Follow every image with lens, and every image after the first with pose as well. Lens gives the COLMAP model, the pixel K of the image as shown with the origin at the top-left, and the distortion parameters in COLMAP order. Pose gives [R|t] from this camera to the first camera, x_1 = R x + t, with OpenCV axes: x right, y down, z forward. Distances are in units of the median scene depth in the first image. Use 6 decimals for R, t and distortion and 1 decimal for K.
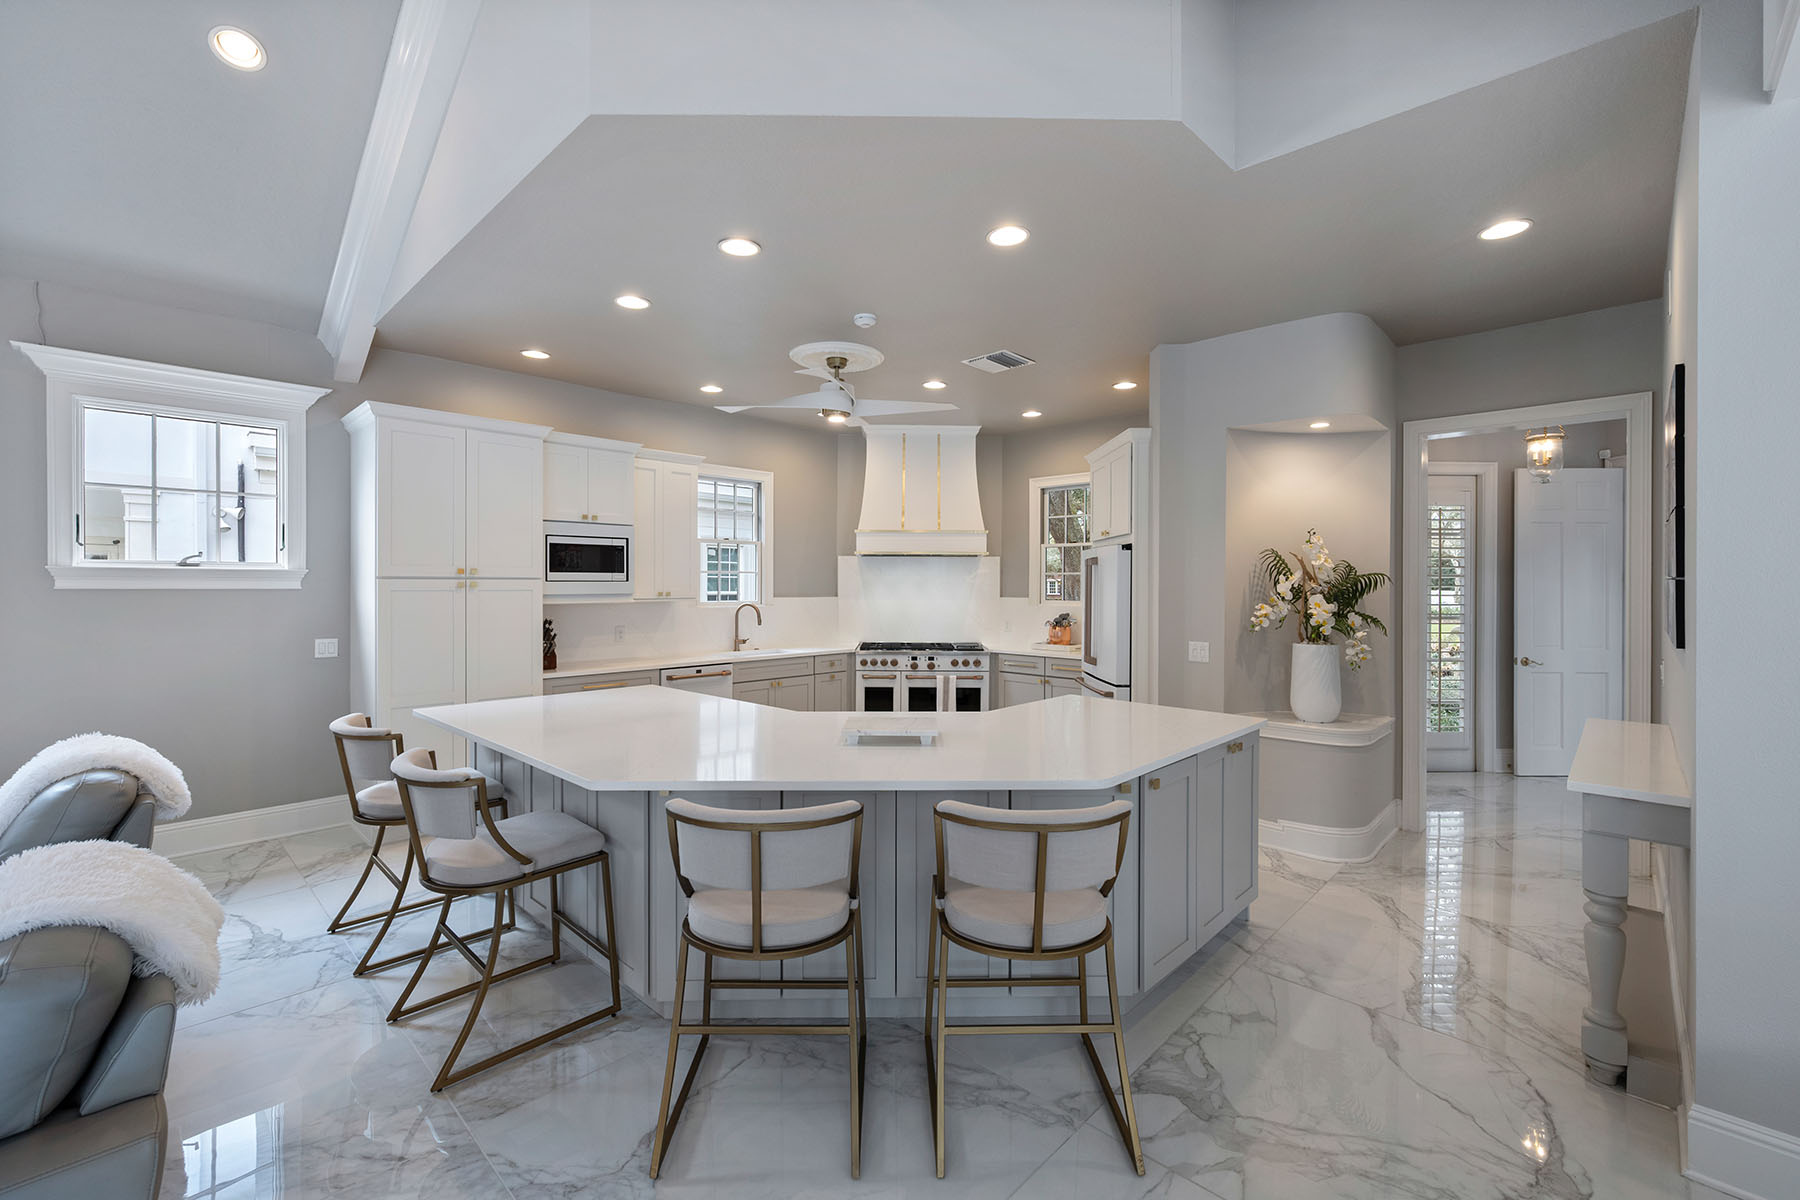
lens RADIAL K [[757.3, 0, 897.9], [0, 757.3, 589.7], [0, 0, 1]] dist [0.001096, 0.000611]
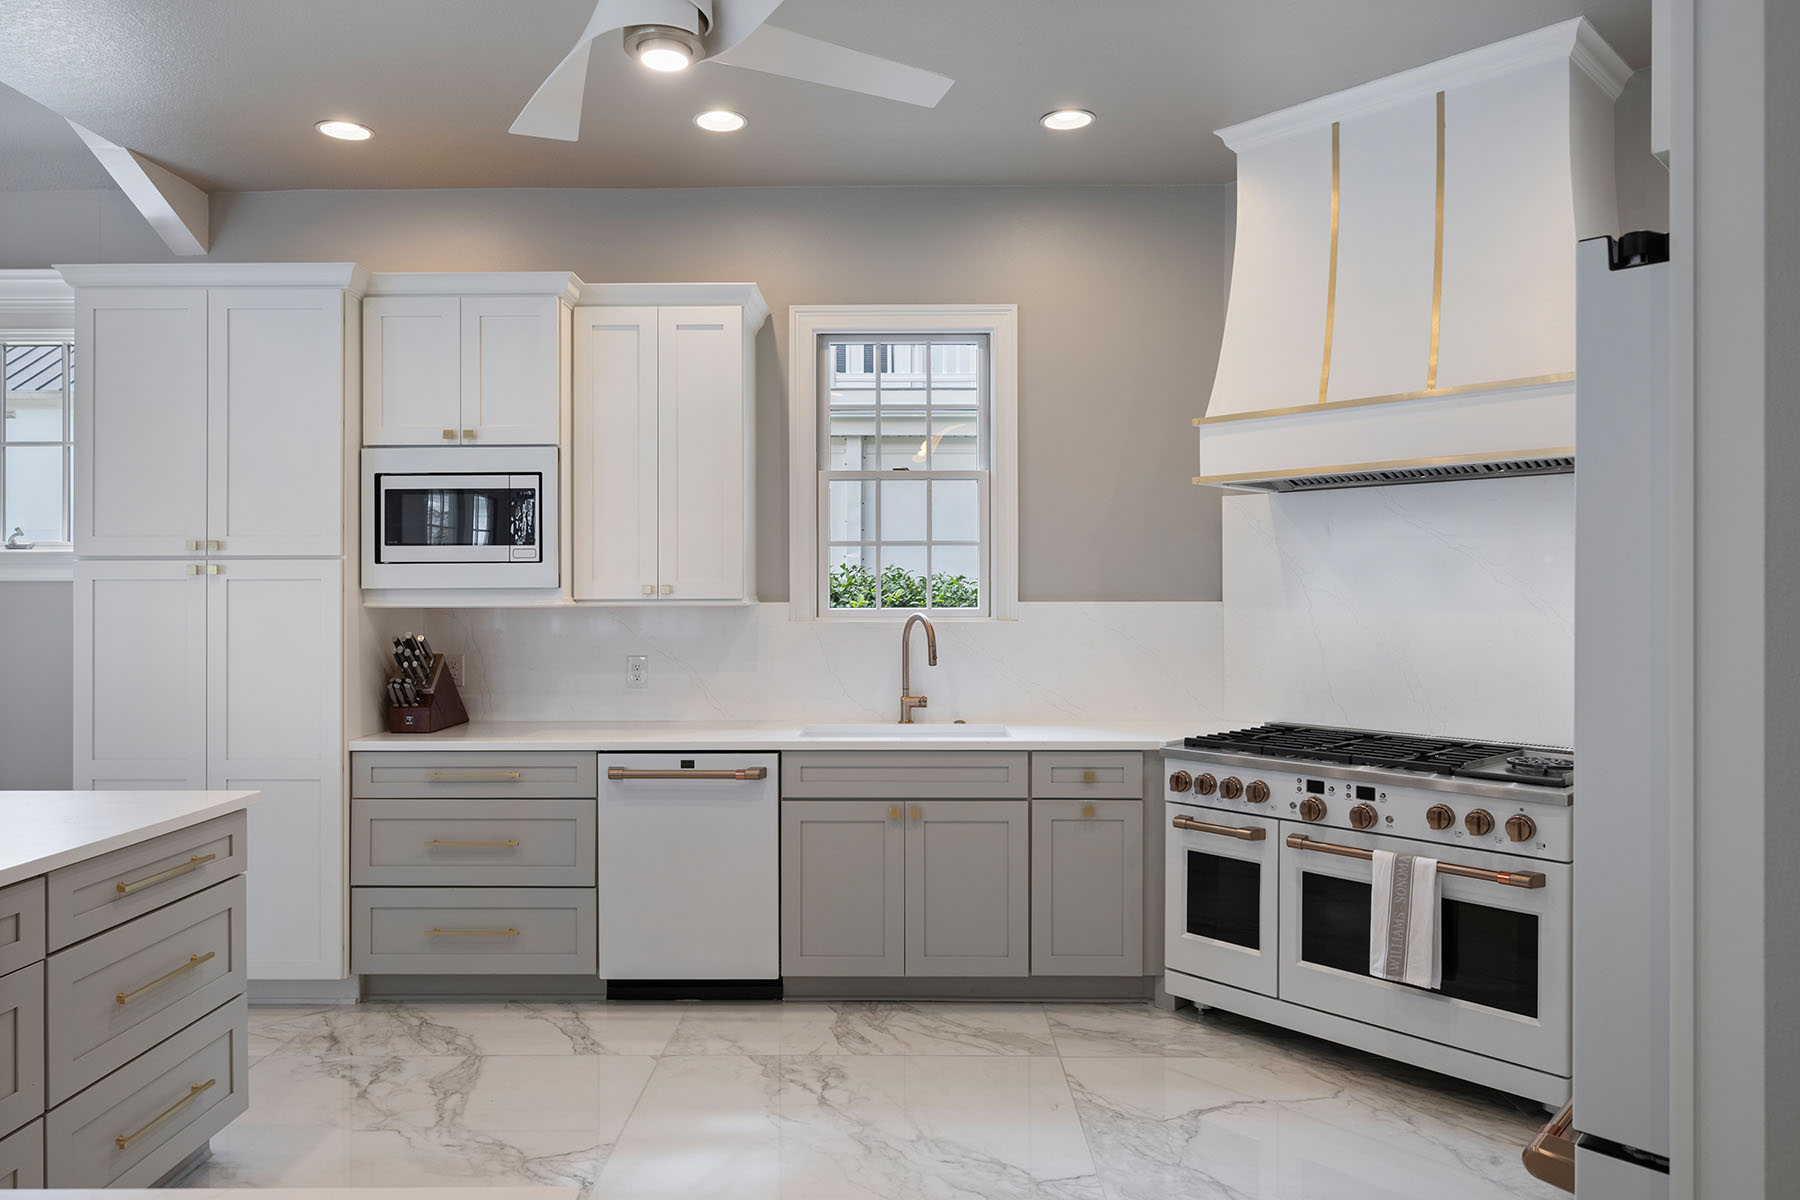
lens RADIAL K [[1165.5, 0, 906.5], [0, 1165.5, 593.8], [0, 0, 1]] dist [0.005060, 0.001456]
pose [[0.689919, -0.004650, -0.723872, 0.266829], [-0.001535, 0.999968, -0.007887, 0.011297], [0.723885, 0.006553, 0.689889, 0.522763]]
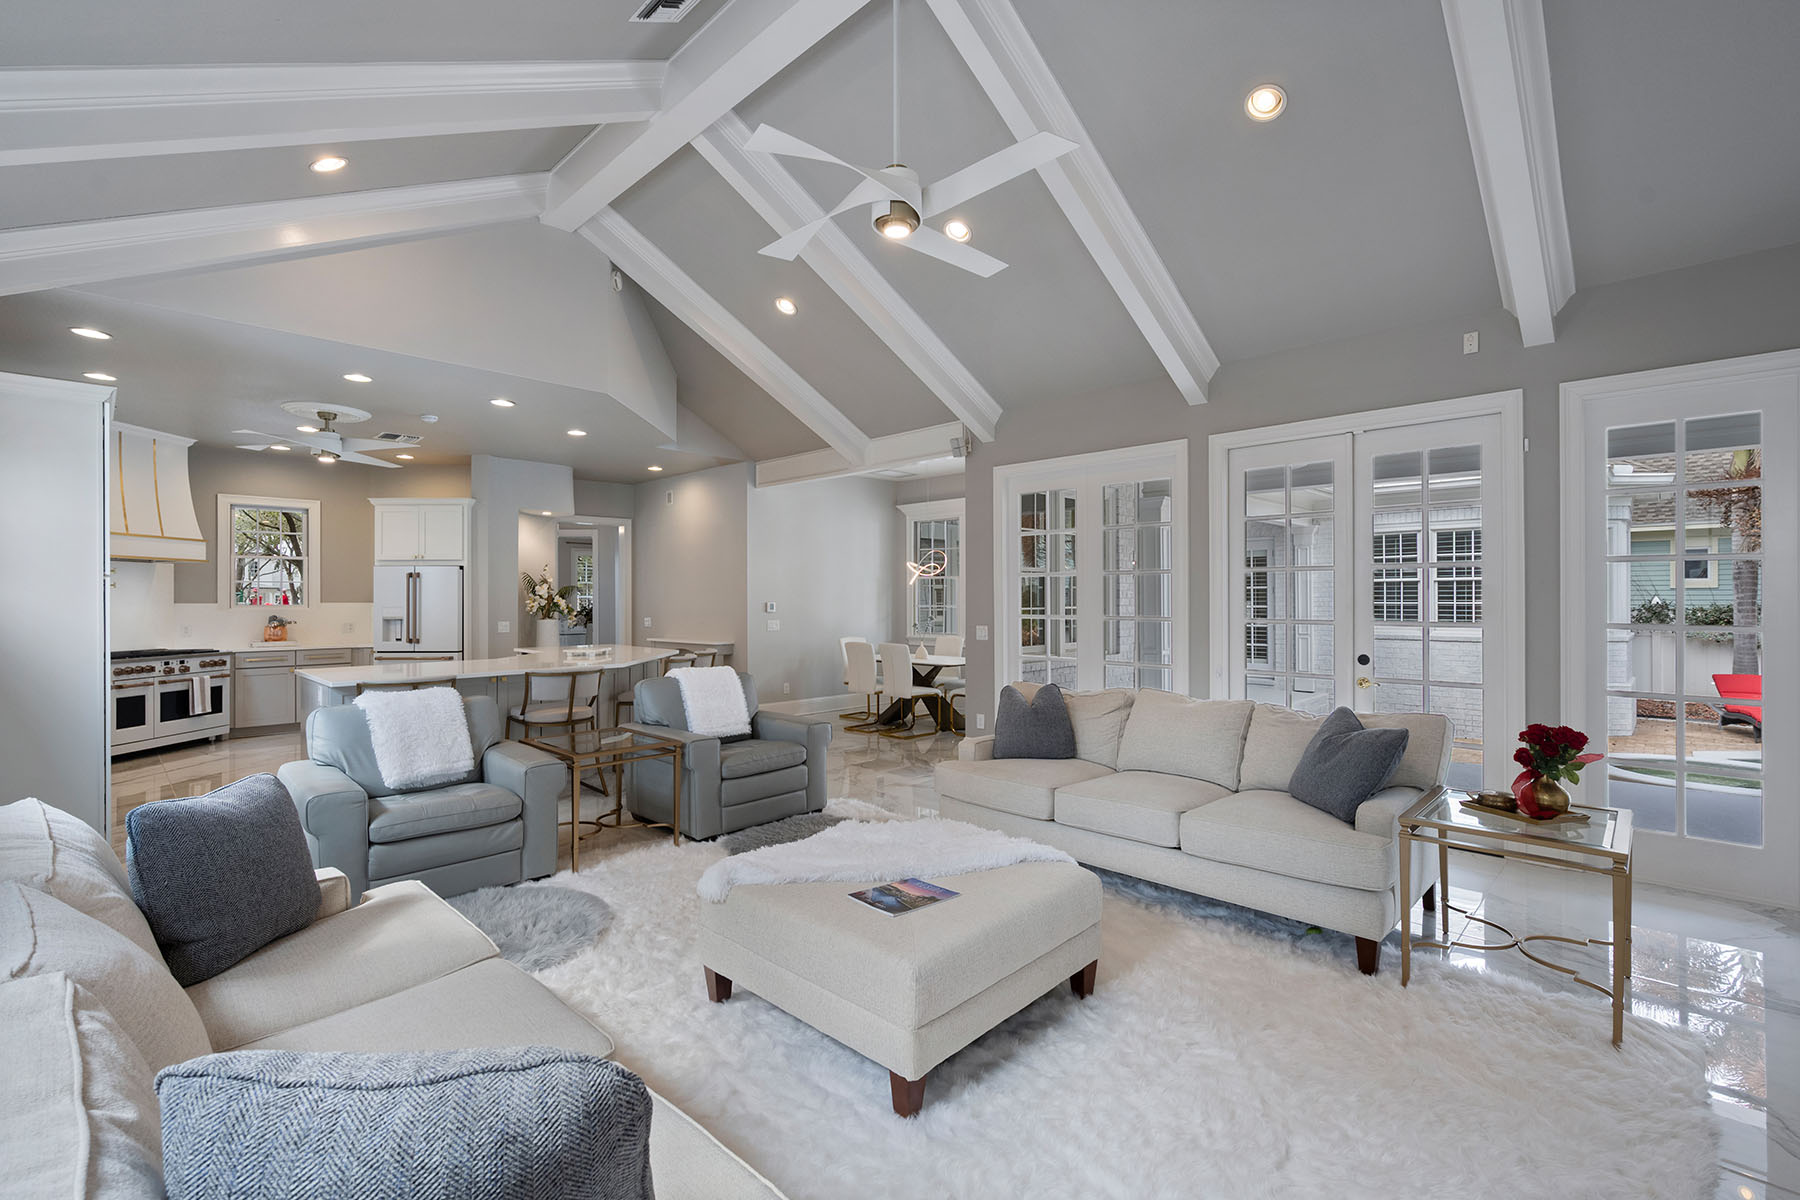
lens RADIAL K [[792.7, 0, 905.3], [0, 792.7, 595.1], [0, 0, 1]] dist [-0.002747, -0.000654]
pose [[0.011130, -0.000412, 0.999938, -1.024581], [0.008148, 0.999967, 0.000321, 0.007494], [-0.999905, 0.008144, 0.011133, 0.003262]]
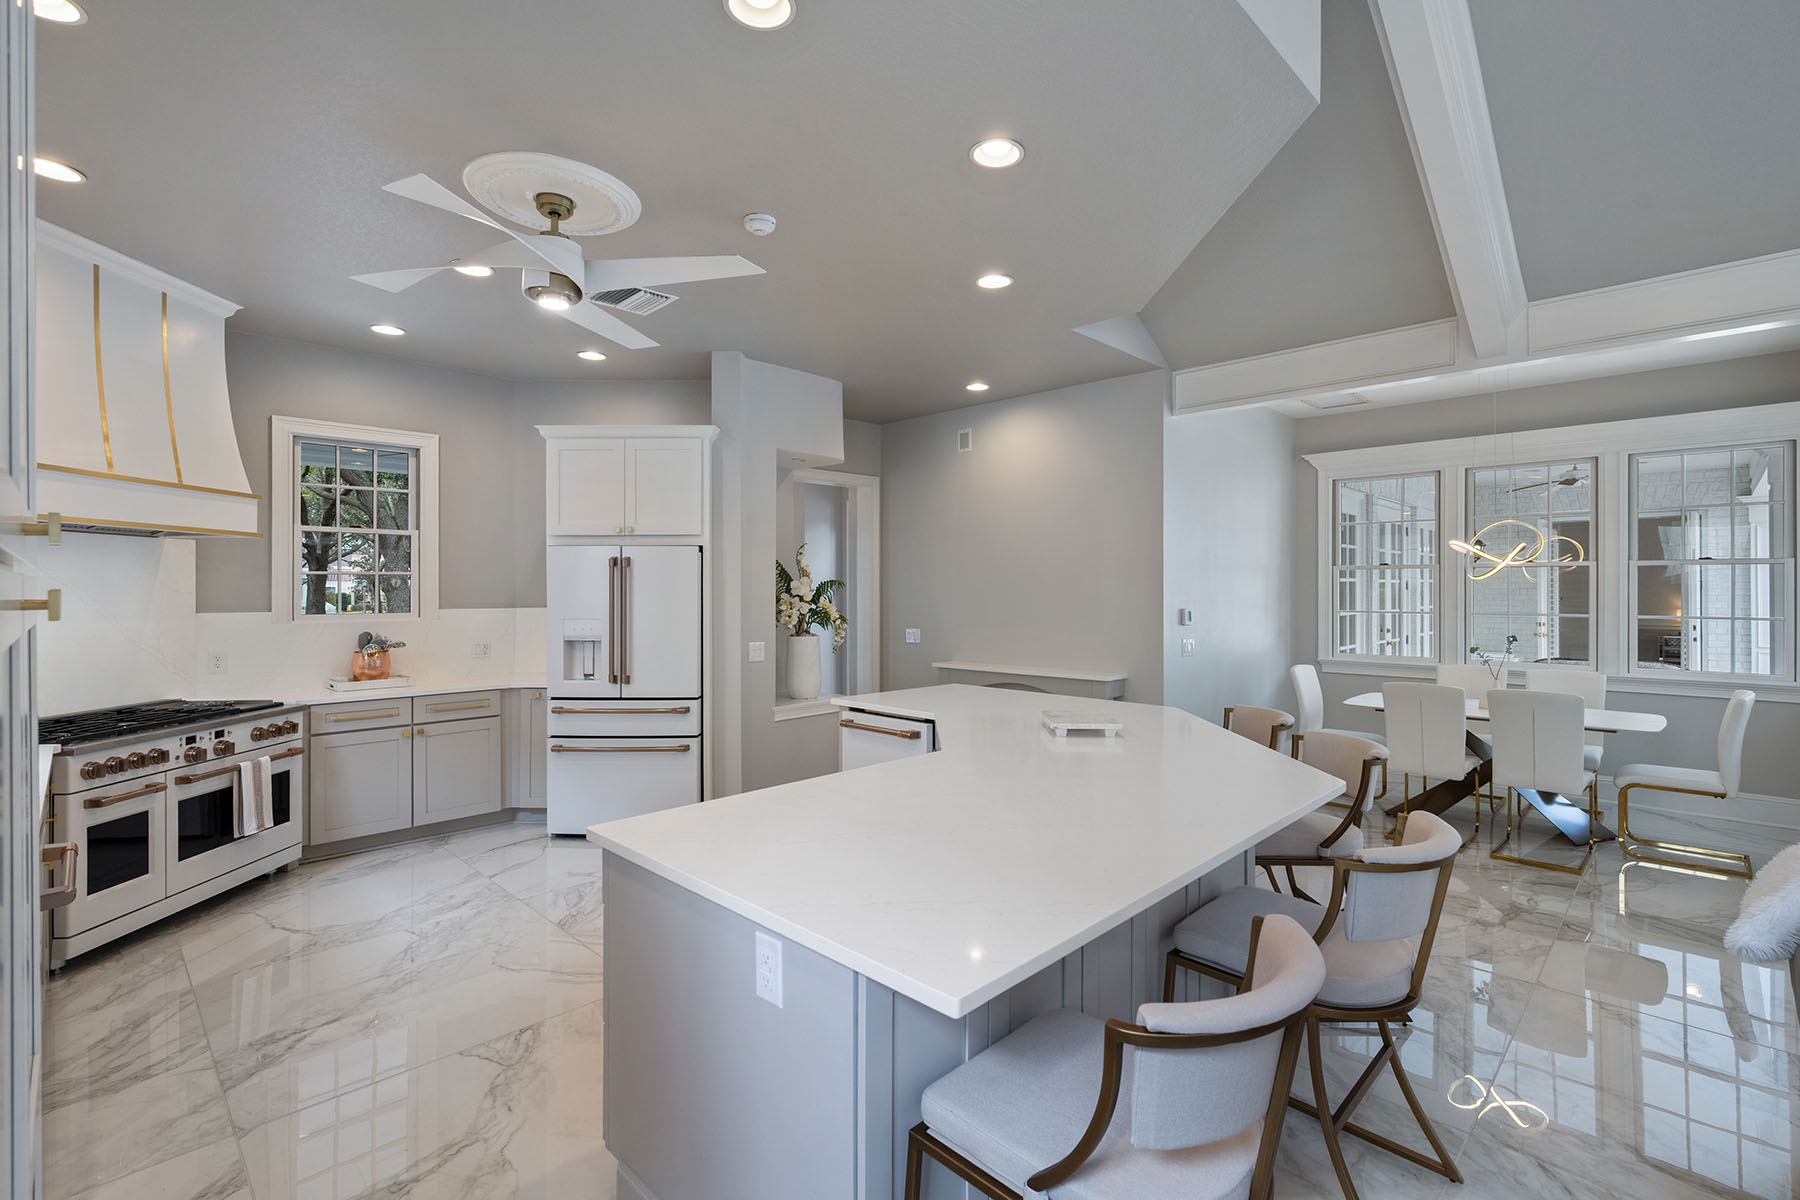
lens RADIAL K [[817.3, 0, 897.6], [0, 817.3, 588.6], [0, 0, 1]] dist [-0.000515, 0.001398]
pose [[0.017697, -0.002418, 0.999840, -0.507232], [0.007176, 0.999972, 0.002291, -0.006162], [-0.999818, 0.007134, 0.017714, 0.529018]]
